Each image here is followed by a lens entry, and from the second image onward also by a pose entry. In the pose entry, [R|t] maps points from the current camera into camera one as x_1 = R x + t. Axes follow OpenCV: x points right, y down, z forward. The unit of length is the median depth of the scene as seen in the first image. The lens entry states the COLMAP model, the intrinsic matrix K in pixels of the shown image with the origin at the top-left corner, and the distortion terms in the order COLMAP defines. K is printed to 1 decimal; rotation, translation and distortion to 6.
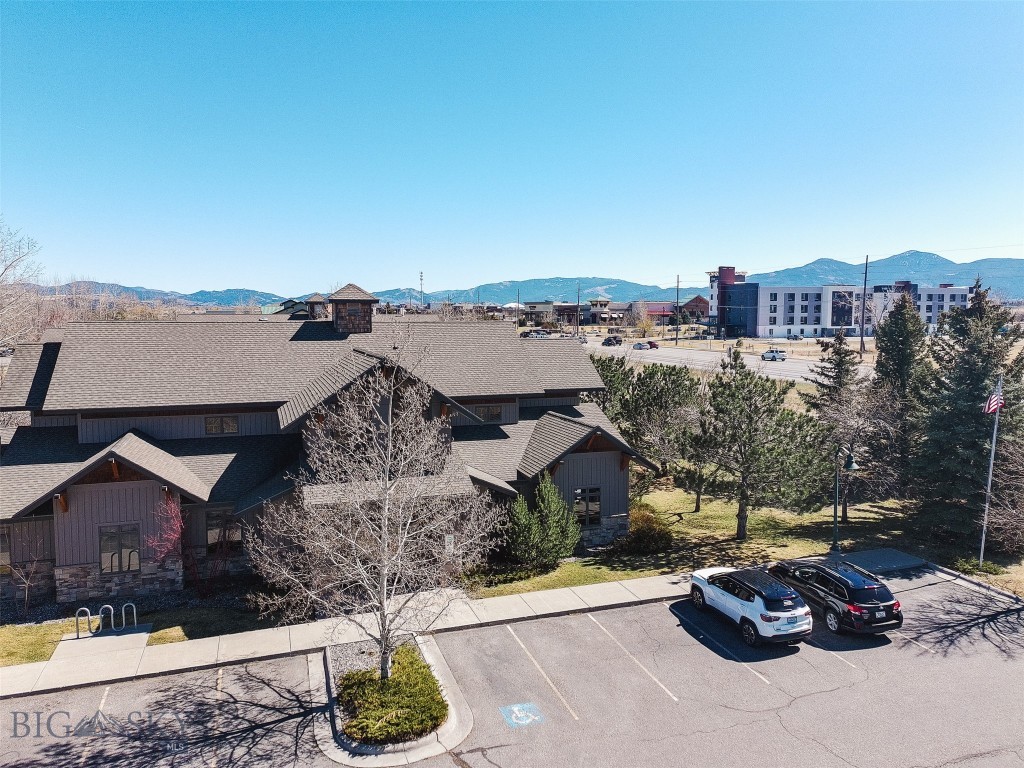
lens RADIAL K [[759.1, 0, 508.5], [0, 759.1, 375.8], [0, 0, 1]] dist [0.080369, -0.077229]
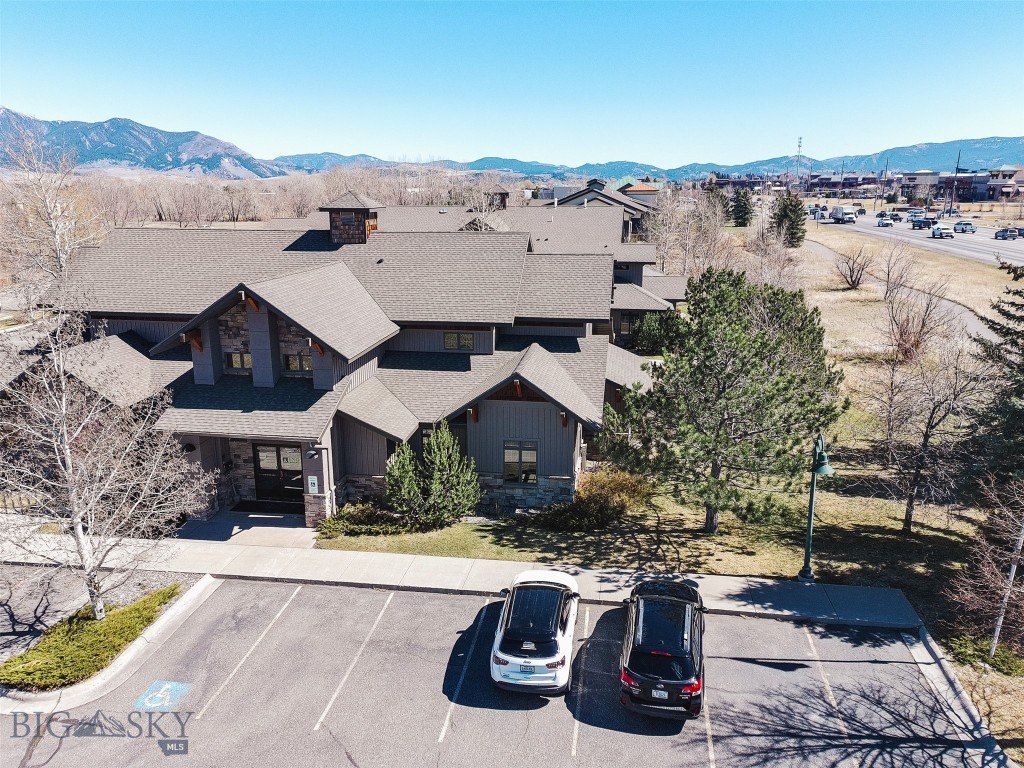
lens RADIAL K [[759.1, 0, 508.5], [0, 759.1, 375.8], [0, 0, 1]] dist [0.080369, -0.077229]
pose [[0.888101, 0.108853, -0.446572, 0.424193], [-0.035179, 0.984801, 0.170088, -0.063419], [0.458299, -0.135345, 0.878432, 0.232245]]
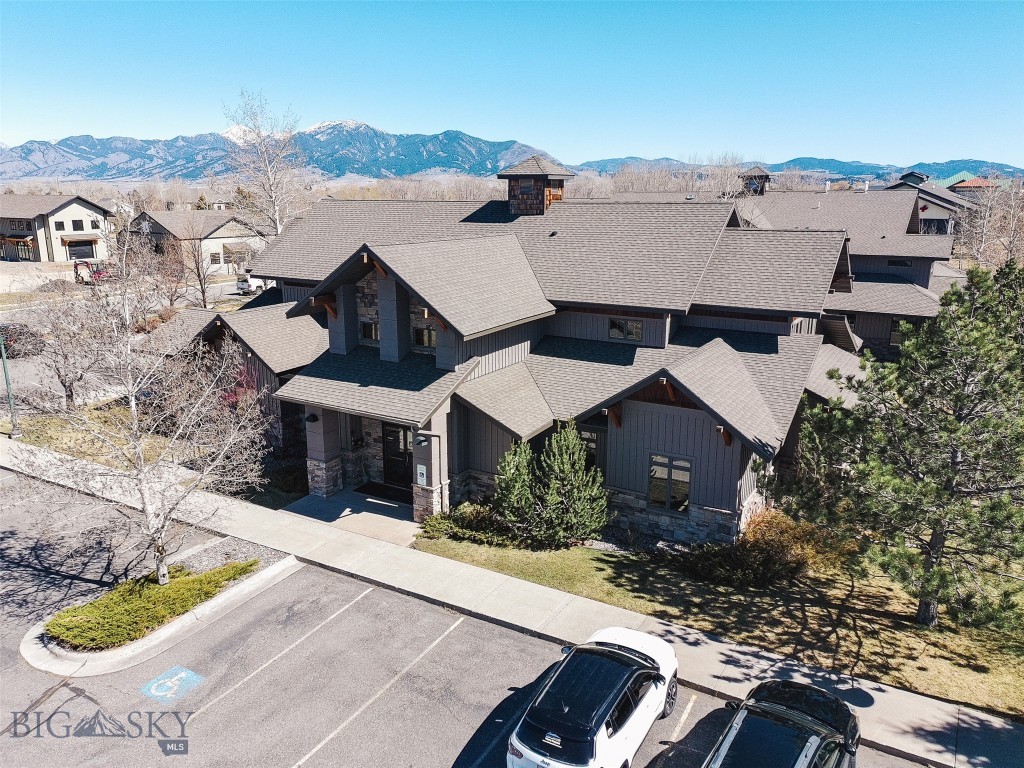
lens RADIAL K [[759.1, 0, 508.5], [0, 759.1, 375.8], [0, 0, 1]] dist [0.080369, -0.077229]
pose [[0.656888, 0.178698, -0.732506, 0.449065], [-0.062237, 0.981044, 0.183518, -0.035198], [0.751415, -0.074962, 0.655558, 0.414340]]
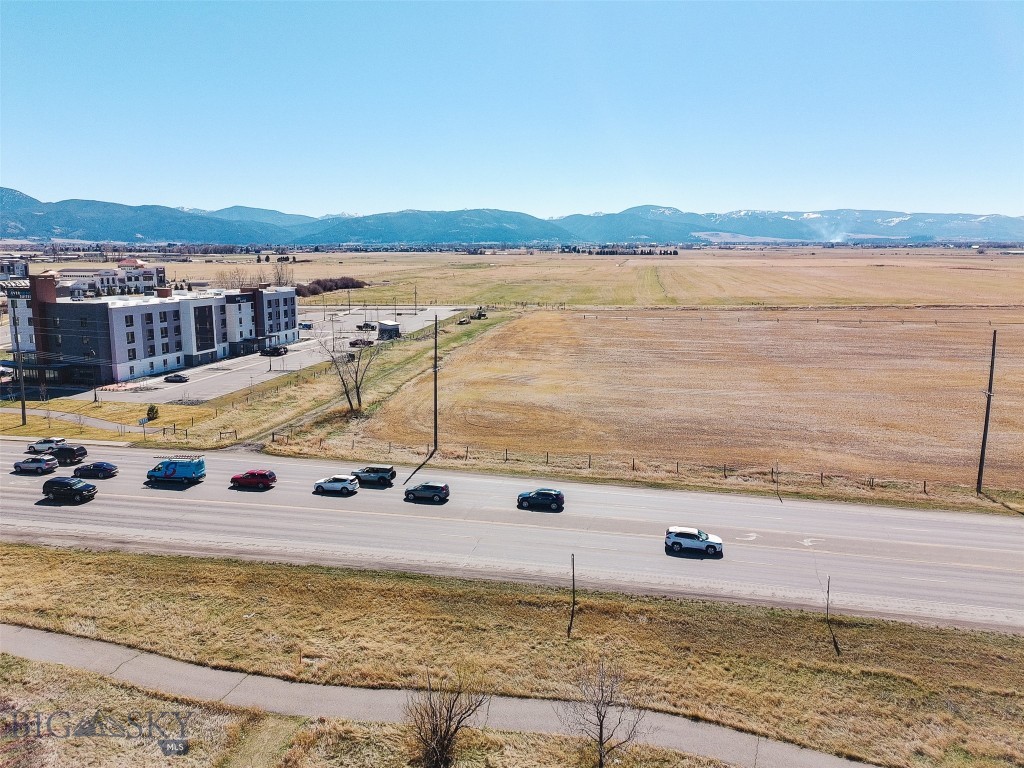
lens RADIAL K [[759.1, 0, 508.5], [0, 759.1, 375.8], [0, 0, 1]] dist [0.080369, -0.077229]
pose [[0.490581, -0.138750, 0.860278, -0.565159], [0.071766, 0.990321, 0.118799, -0.651379], [-0.868435, 0.003459, 0.495791, 2.028658]]
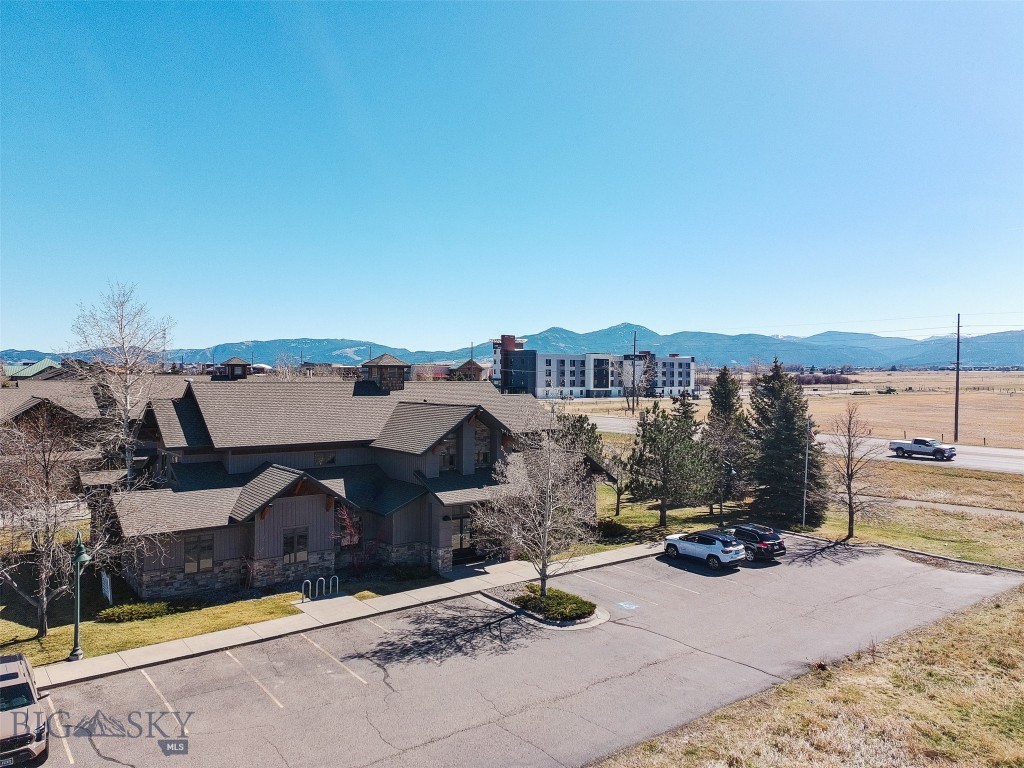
lens RADIAL K [[759.1, 0, 508.5], [0, 759.1, 375.8], [0, 0, 1]] dist [0.080369, -0.077229]
pose [[0.947308, 0.006317, 0.320262, -0.443115], [0.019758, 0.996750, -0.078103, 0.027578], [-0.319714, 0.080315, 0.944104, -0.331044]]
